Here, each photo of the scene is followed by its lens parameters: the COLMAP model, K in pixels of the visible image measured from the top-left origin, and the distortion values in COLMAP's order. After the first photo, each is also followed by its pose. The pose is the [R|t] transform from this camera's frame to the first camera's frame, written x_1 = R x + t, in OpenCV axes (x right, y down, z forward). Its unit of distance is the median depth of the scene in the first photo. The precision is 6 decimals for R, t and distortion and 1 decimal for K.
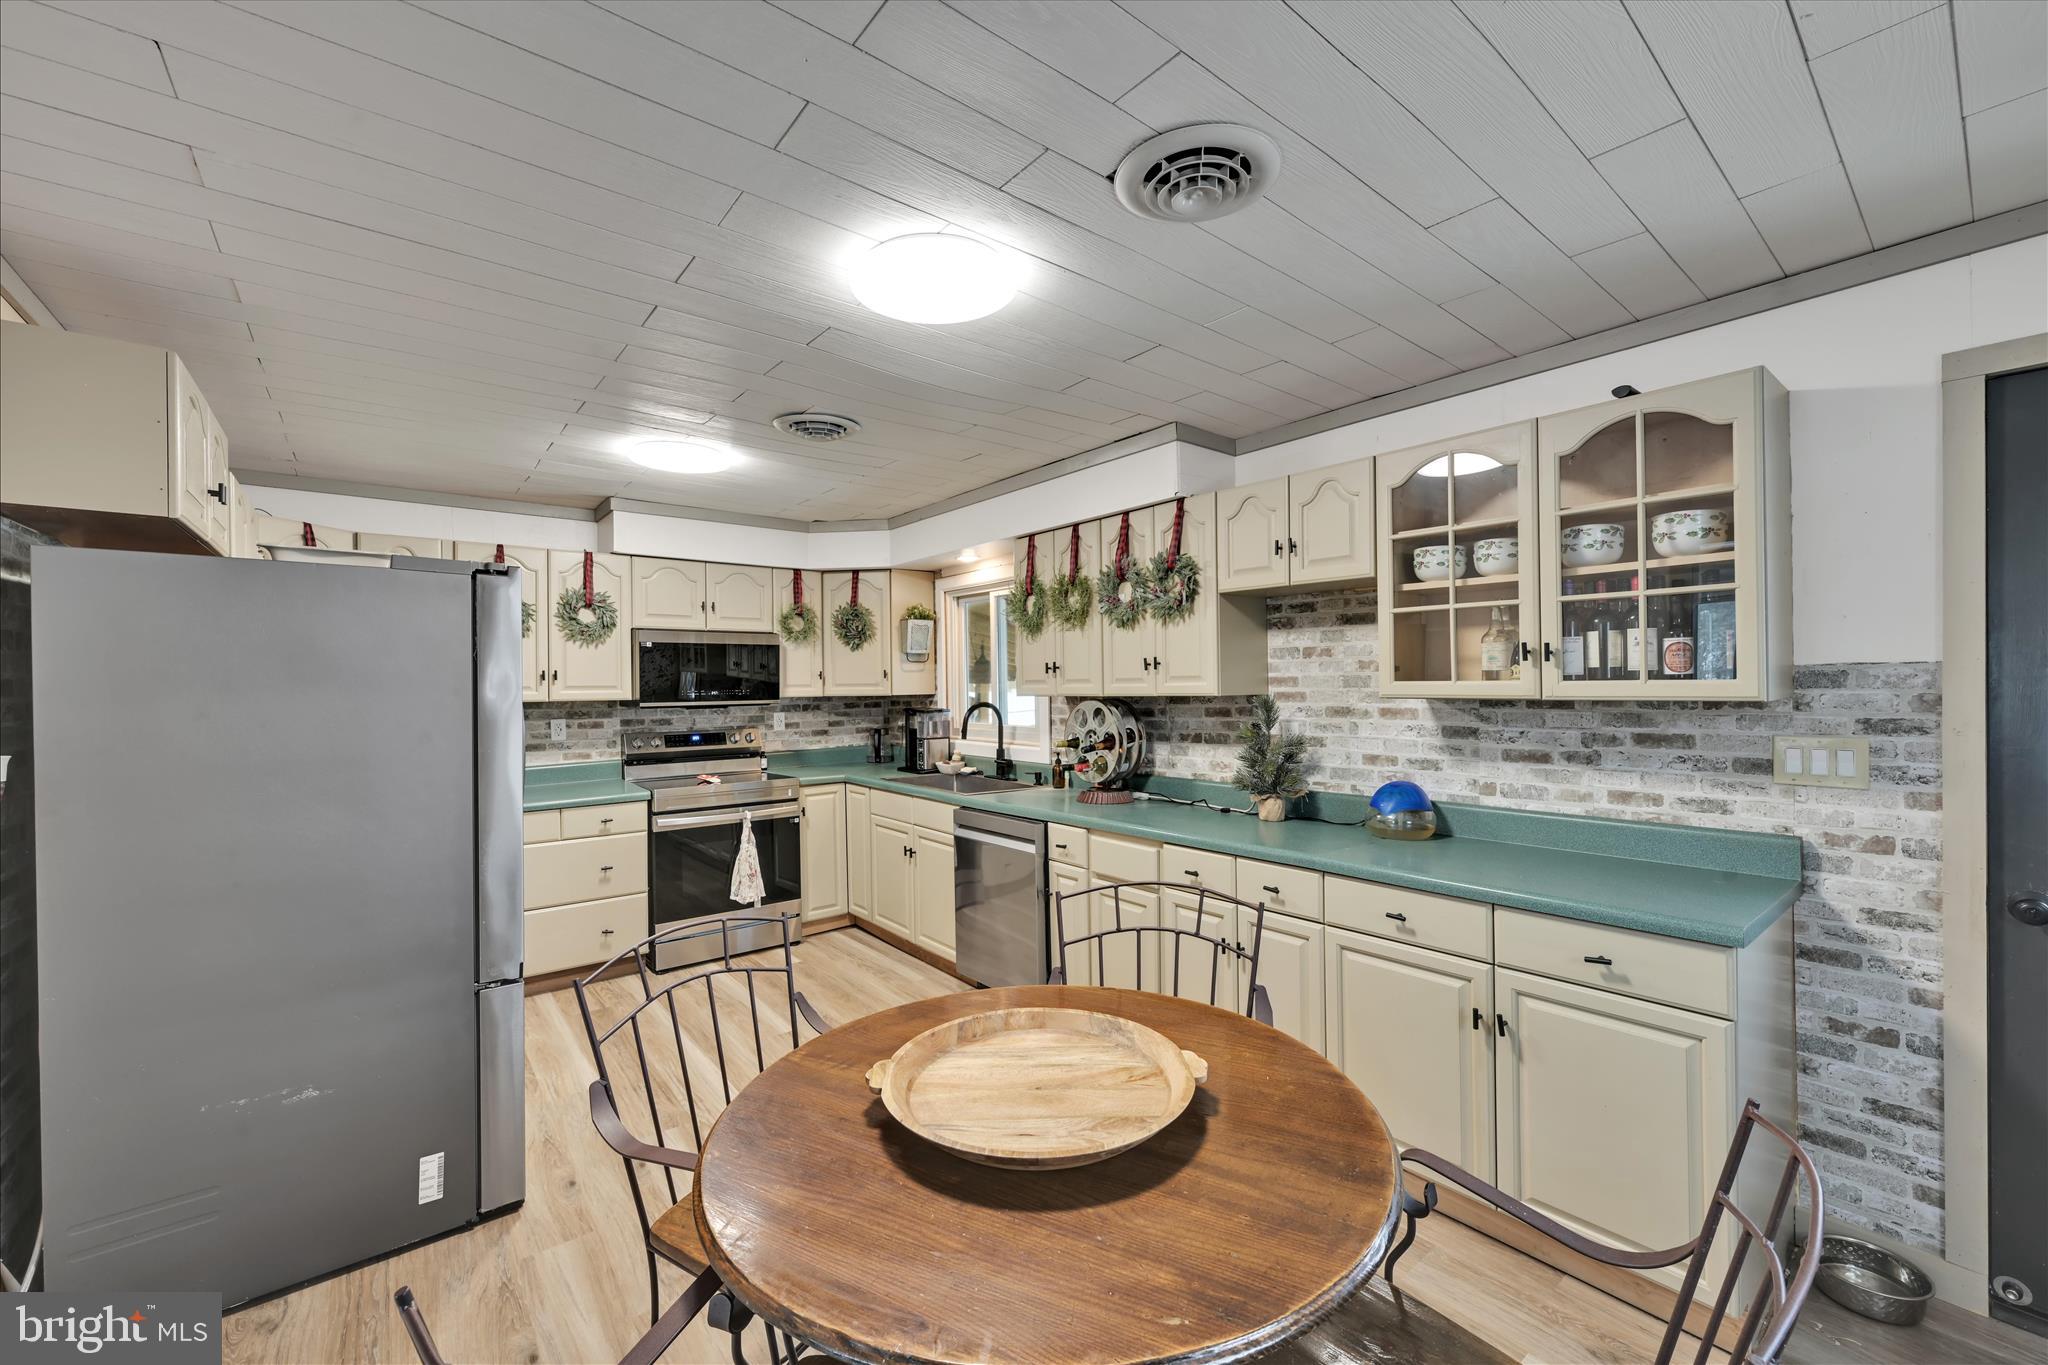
lens RADIAL K [[823.7, 0, 1024.0], [0, 823.7, 682.5], [0, 0, 1]] dist [0.000936, 0.000176]
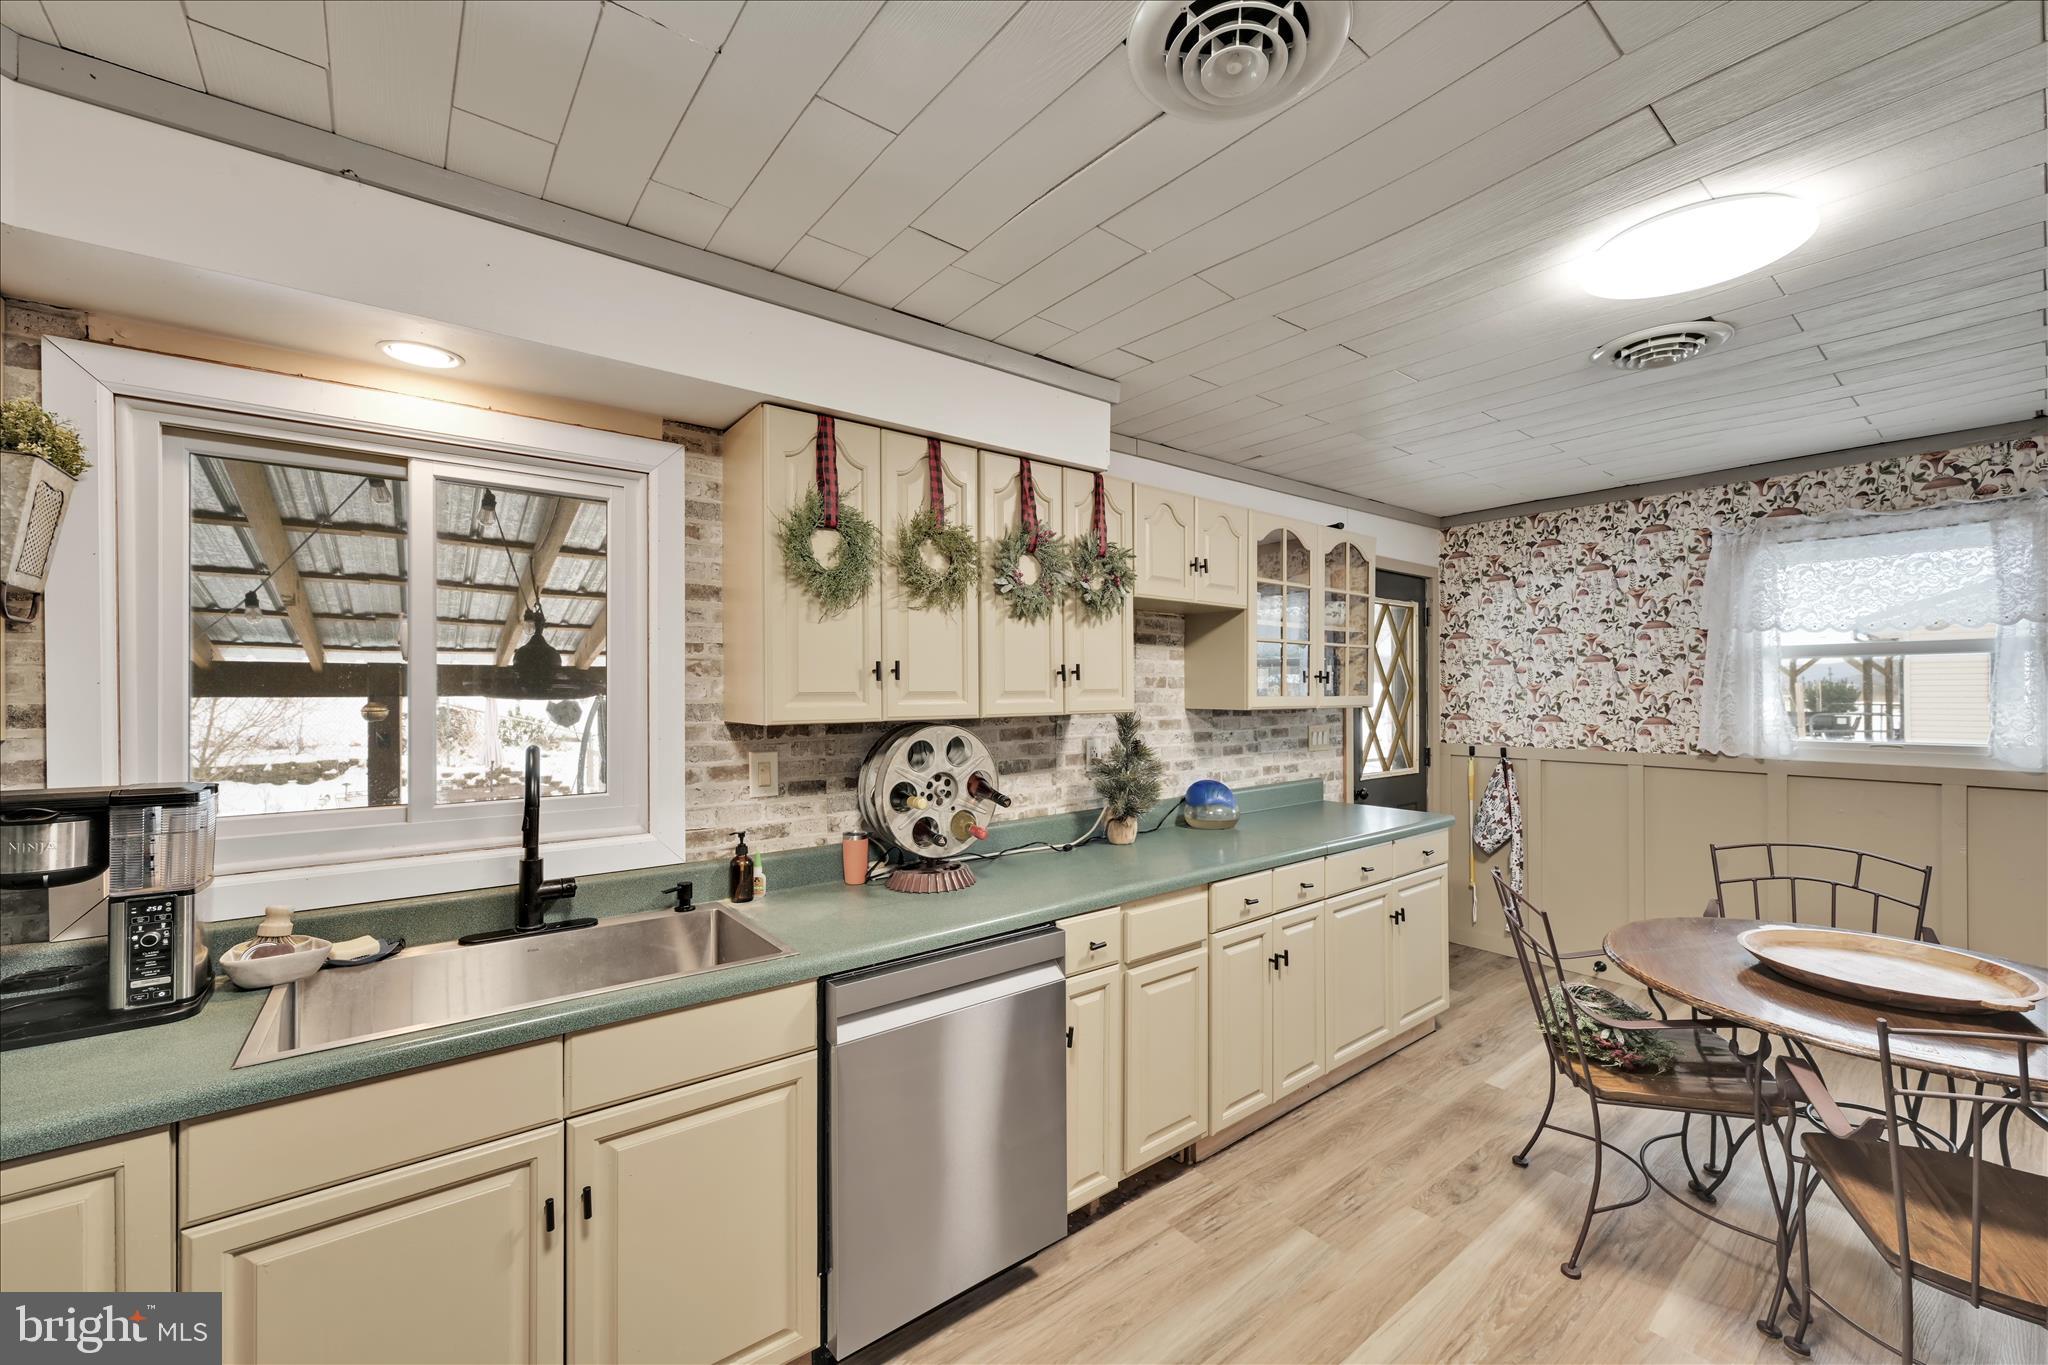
lens RADIAL K [[823.7, 0, 1024.0], [0, 823.7, 682.5], [0, 0, 1]] dist [0.000936, 0.000176]
pose [[-0.004302, 0.022400, 0.999740, -0.612266], [0.003311, 0.999744, -0.022385, 0.003502], [-0.999985, 0.003214, -0.004375, 1.055173]]
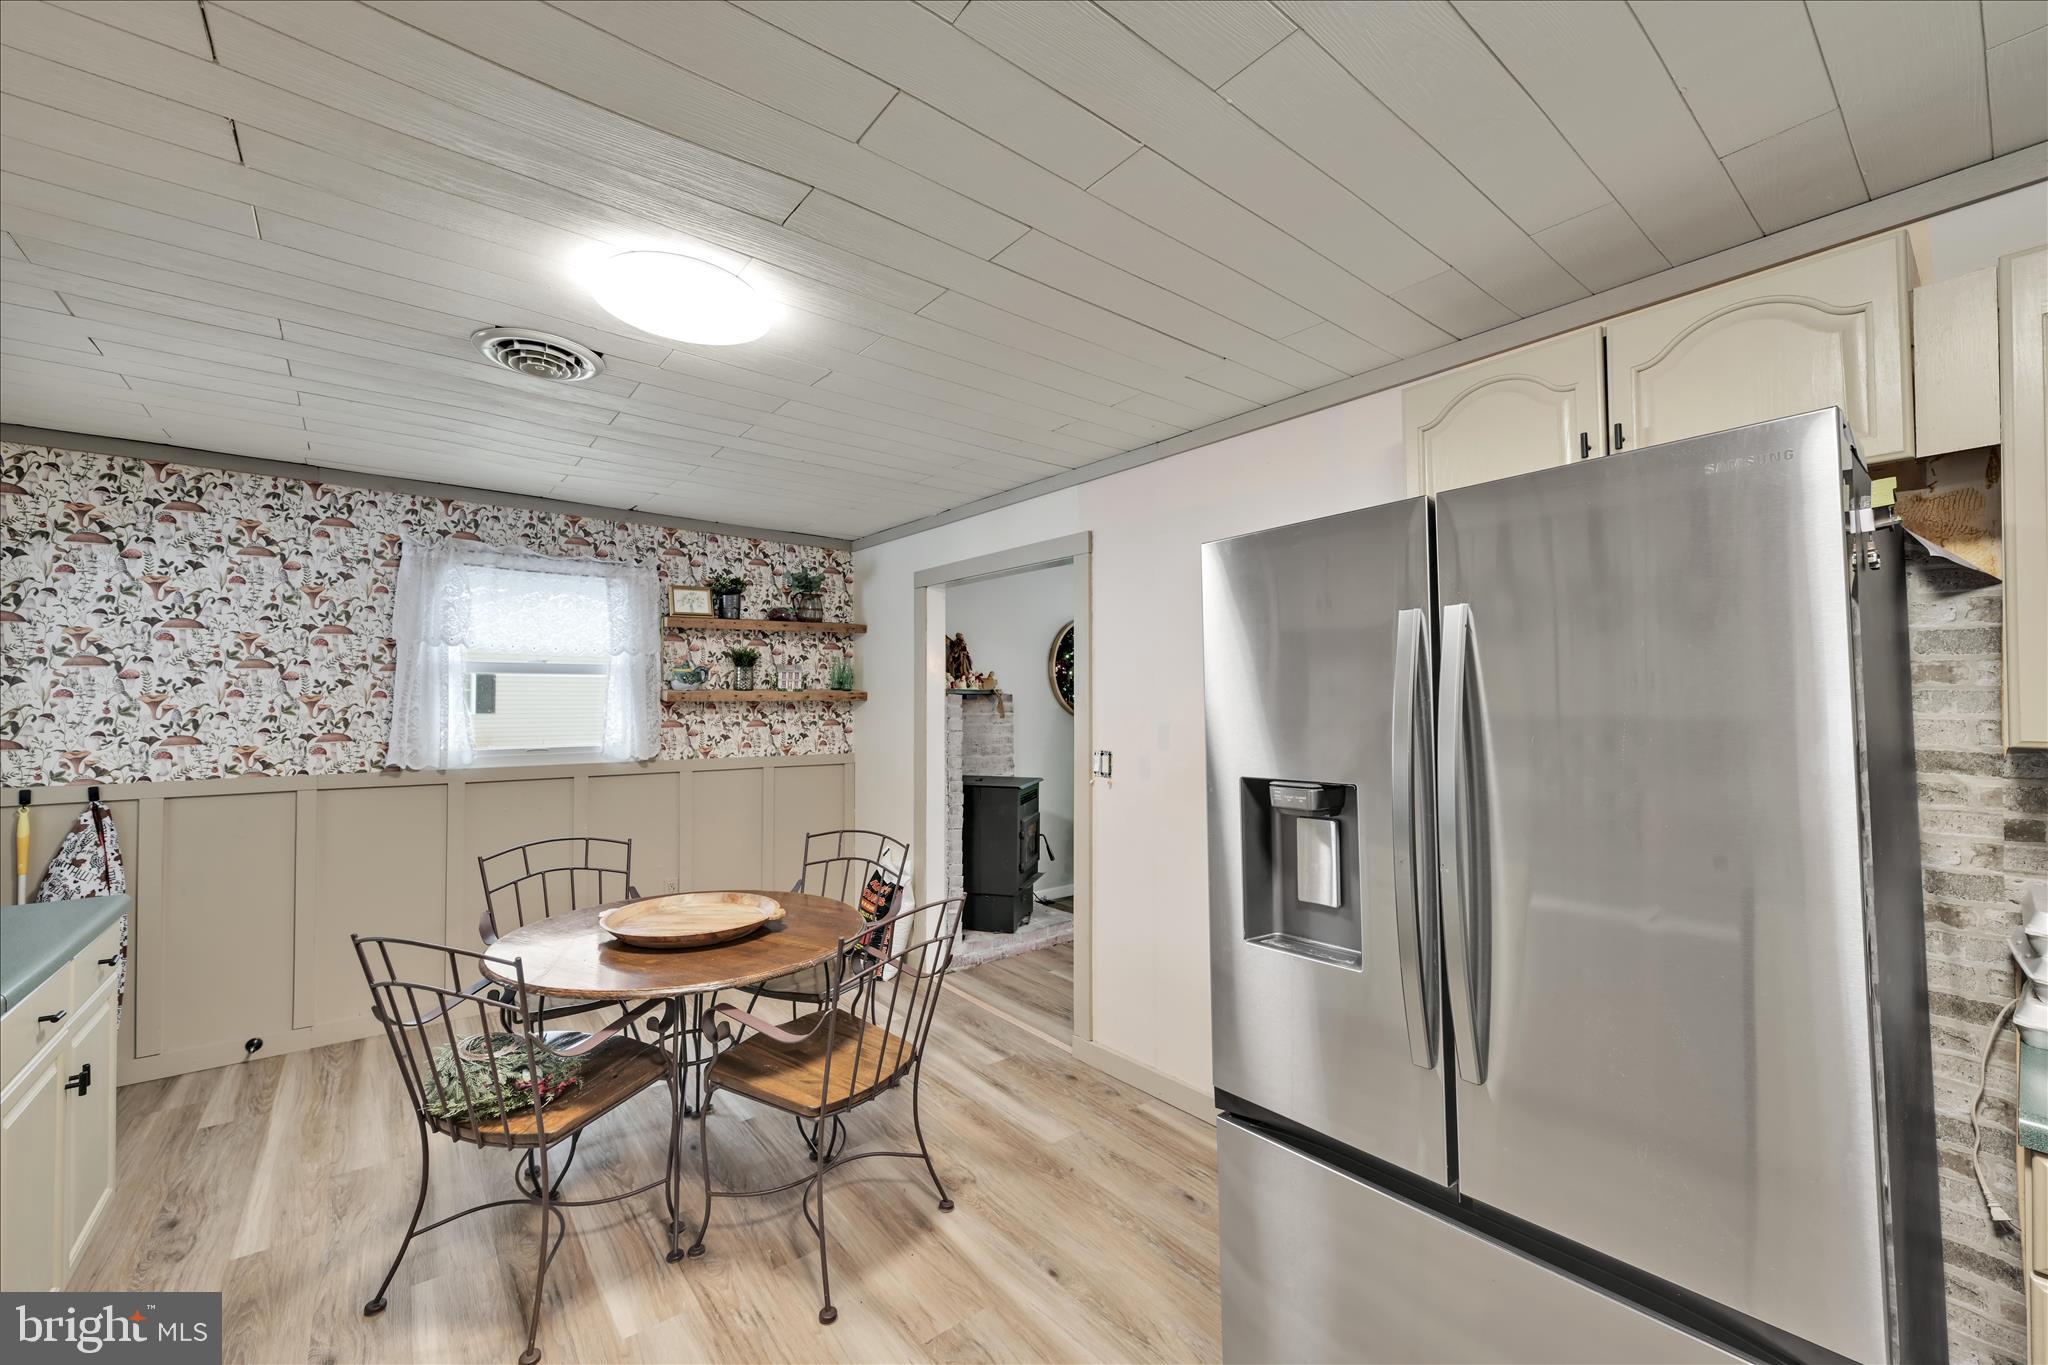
lens RADIAL K [[817.5, 0, 1024.0], [0, 817.5, 682.5], [0, 0, 1]] dist [0.000204, 0.000003]
pose [[-0.999192, 0.012764, -0.038102, -0.289916], [0.013655, 0.999637, -0.023228, 0.001323], [0.037791, -0.023730, -0.999004, 1.212649]]
